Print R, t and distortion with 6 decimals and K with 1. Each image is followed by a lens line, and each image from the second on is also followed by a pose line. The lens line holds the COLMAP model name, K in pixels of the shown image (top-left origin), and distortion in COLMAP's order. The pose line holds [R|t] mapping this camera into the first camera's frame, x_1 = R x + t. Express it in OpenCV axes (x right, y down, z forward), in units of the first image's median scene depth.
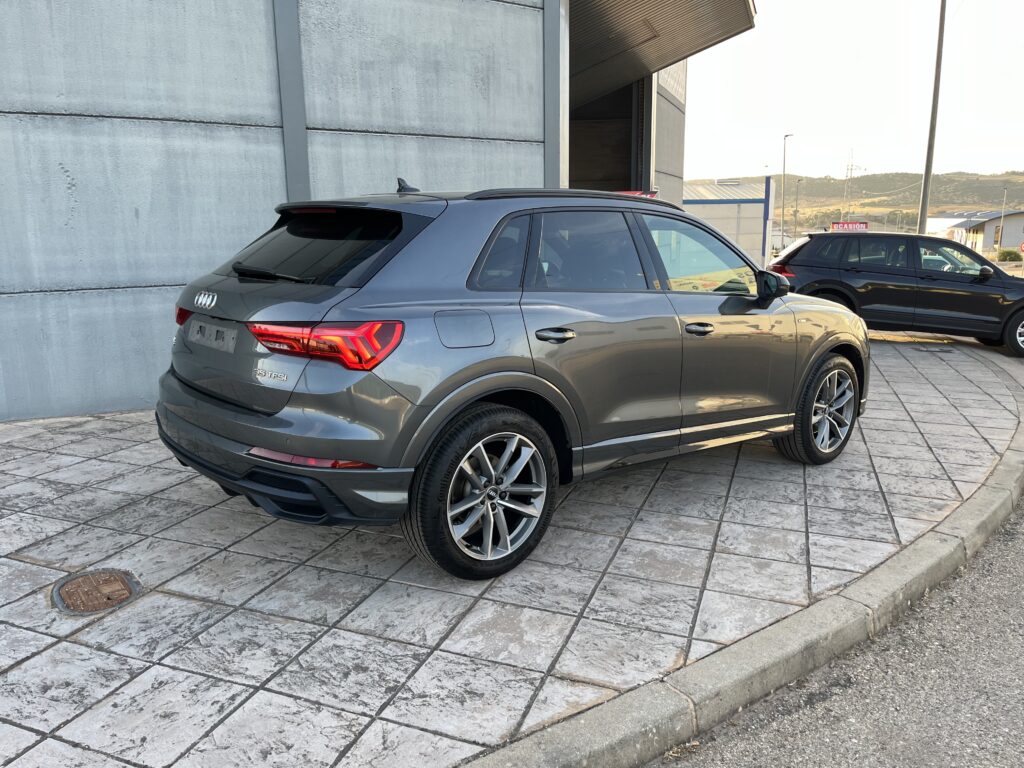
lens RADIAL K [[777.9, 0, 514.5], [0, 777.9, 383.4], [0, 0, 1]] dist [0.058868, -0.082313]
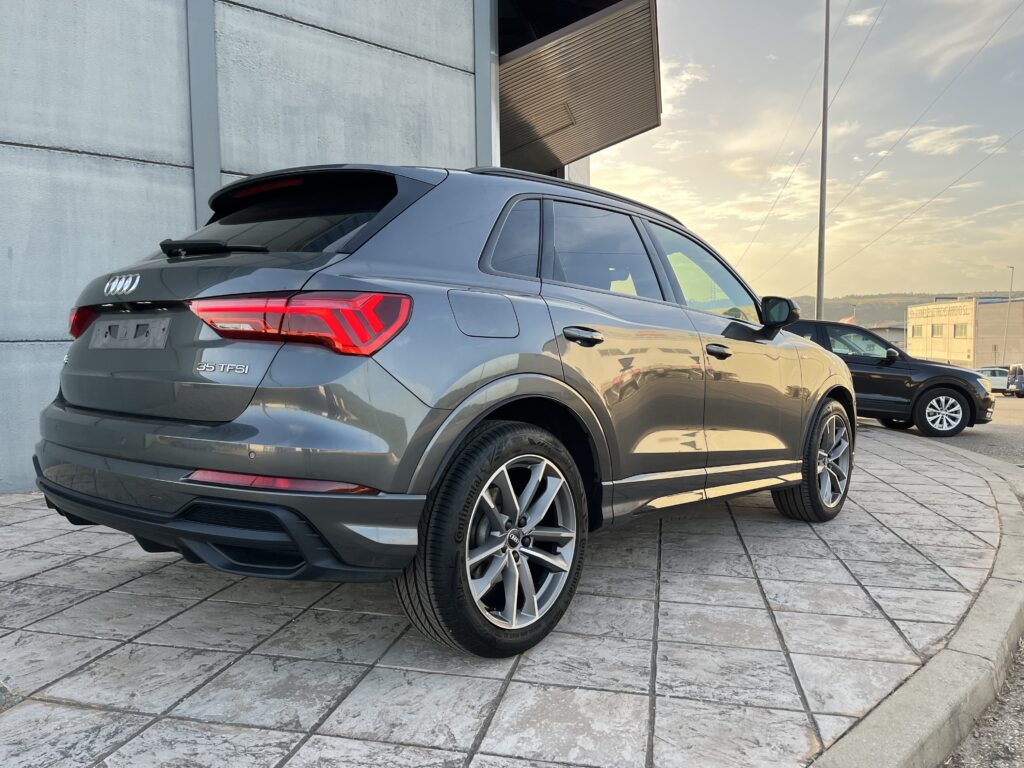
lens RADIAL K [[777.9, 0, 518.5], [0, 777.9, 386.1], [0, 0, 1]] dist [0.058868, -0.082313]
pose [[0.988692, -0.008903, 0.149696, -0.119948], [0.030309, 0.989498, -0.141334, 0.089941], [-0.146866, 0.144273, 0.978578, 0.207114]]
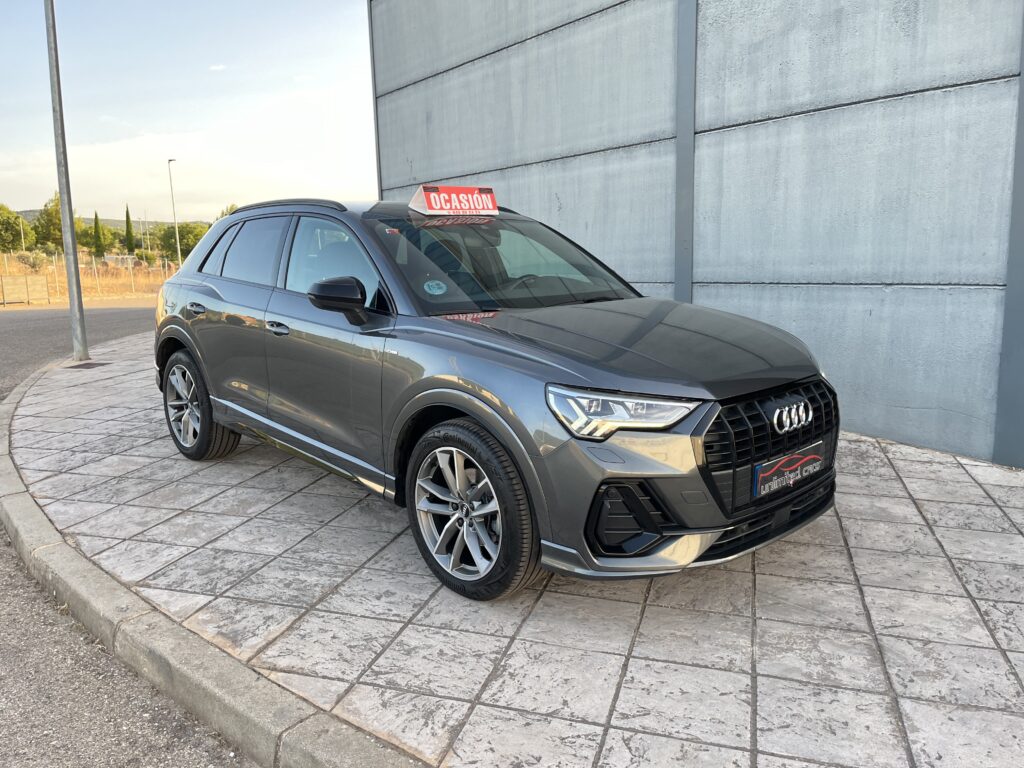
lens RADIAL K [[777.9, 0, 514.6], [0, 777.9, 386.9], [0, 0, 1]] dist [0.058868, -0.082313]
pose [[0.051198, 0.171319, -0.983884, 1.352147], [-0.178466, 0.970888, 0.159769, -0.228575], [0.982613, 0.167410, 0.080282, 1.322309]]
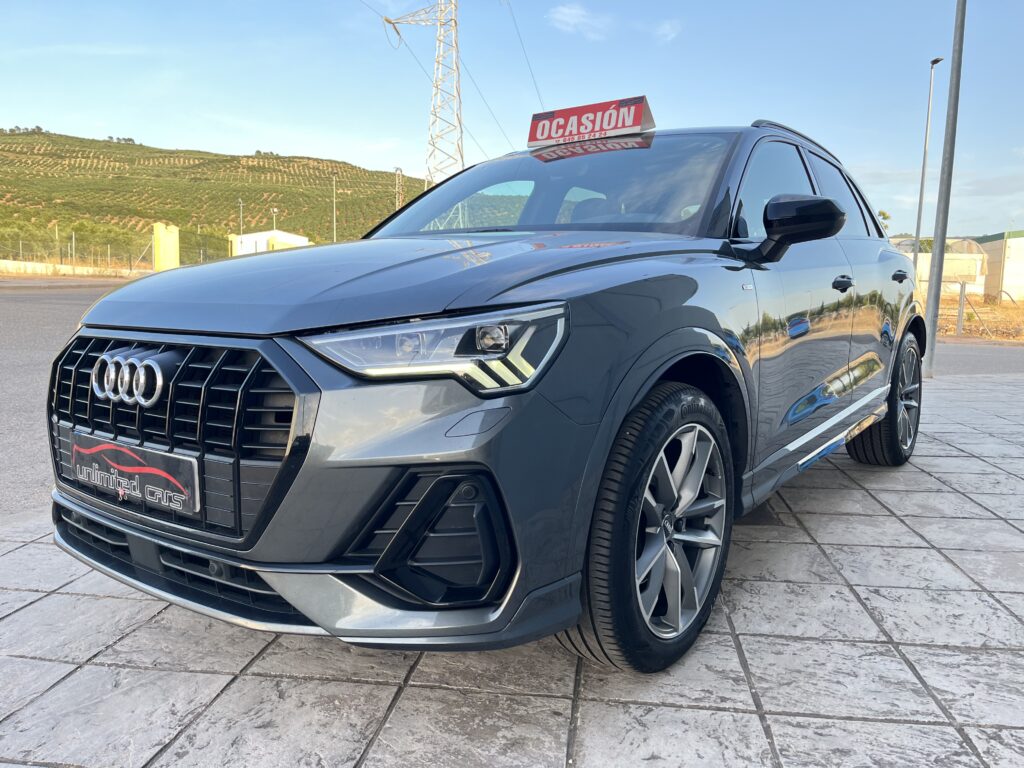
lens RADIAL K [[777.9, 0, 514.9], [0, 777.9, 387.3], [0, 0, 1]] dist [0.058868, -0.082313]
pose [[-0.977955, 0.006002, -0.208731, 0.438554], [-0.057531, 0.953157, 0.296955, -0.270346], [0.200736, 0.302417, -0.931799, 2.169449]]
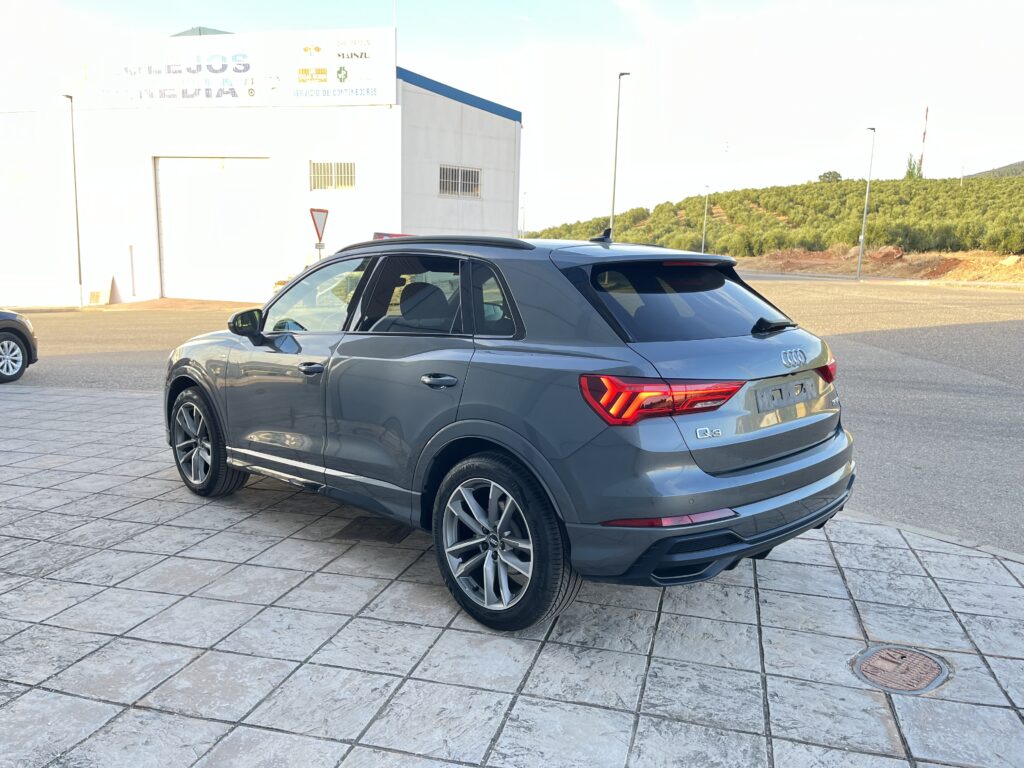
lens RADIAL K [[777.9, 0, 509.3], [0, 777.9, 390.1], [0, 0, 1]] dist [0.058868, -0.082313]
pose [[-0.072076, -0.168073, 0.983136, -1.164748], [0.176639, 0.967968, 0.178429, -0.266028], [-0.981633, 0.186521, -0.040079, 1.217694]]
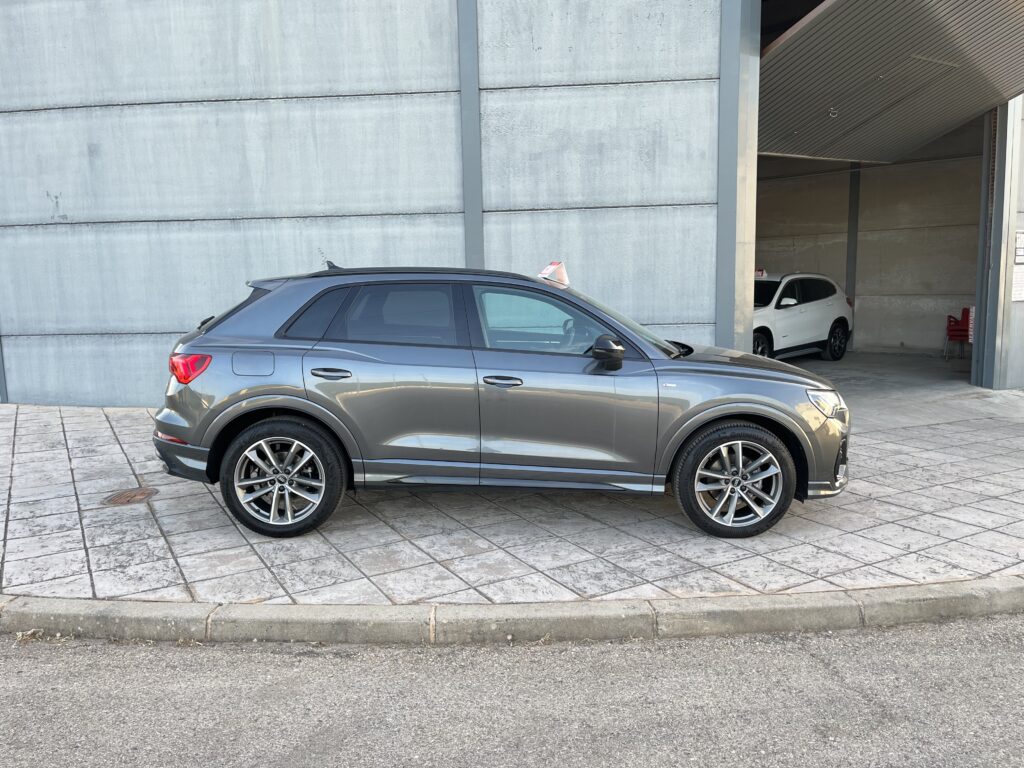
lens RADIAL K [[777.9, 0, 514.0], [0, 777.9, 387.4], [0, 0, 1]] dist [0.058868, -0.082313]
pose [[0.775095, 0.080527, -0.626693, 1.056747], [-0.113521, 0.993454, -0.012749, -0.051434], [0.621563, 0.081025, 0.779162, 0.106392]]
